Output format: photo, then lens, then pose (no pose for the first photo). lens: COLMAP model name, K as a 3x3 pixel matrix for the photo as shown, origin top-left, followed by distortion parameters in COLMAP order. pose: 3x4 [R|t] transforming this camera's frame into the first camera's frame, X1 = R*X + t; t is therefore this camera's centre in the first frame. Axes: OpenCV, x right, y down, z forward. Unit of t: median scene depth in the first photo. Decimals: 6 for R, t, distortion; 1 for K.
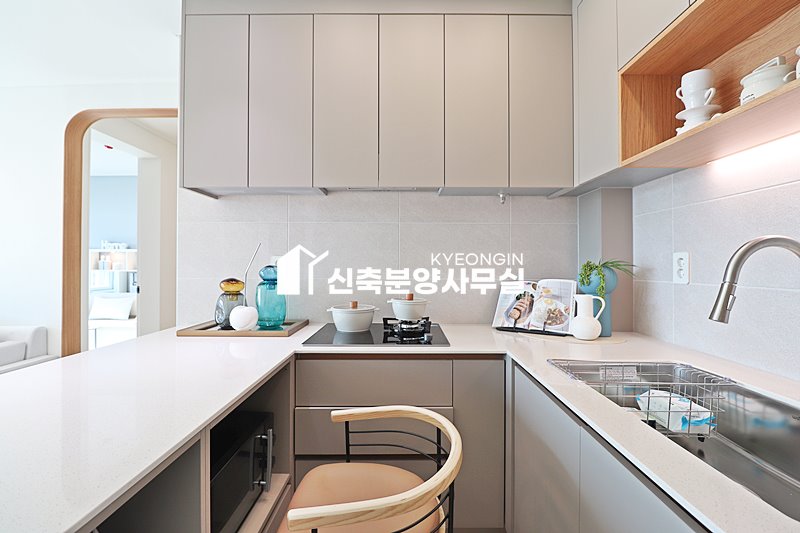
lens RADIAL K [[371.2, 0, 404.0], [0, 371.2, 262.9], [0, 0, 1]] dist [-0.010217, -0.005595]
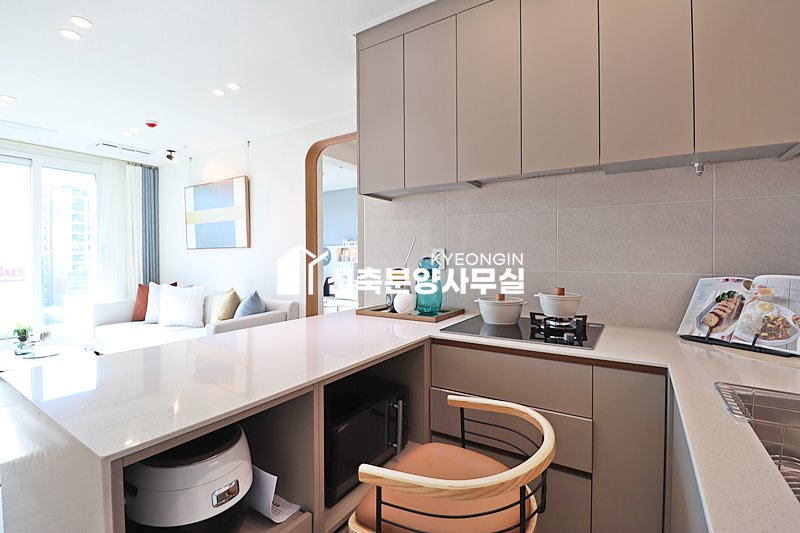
lens RADIAL K [[371.2, 0, 406.5], [0, 371.2, 263.7], [0, 0, 1]] dist [-0.010217, -0.005595]
pose [[0.842236, 0.004663, -0.539089, 0.186212], [0.007656, 0.999758, 0.020607, 0.002723], [0.539055, -0.021483, 0.841997, 0.037815]]
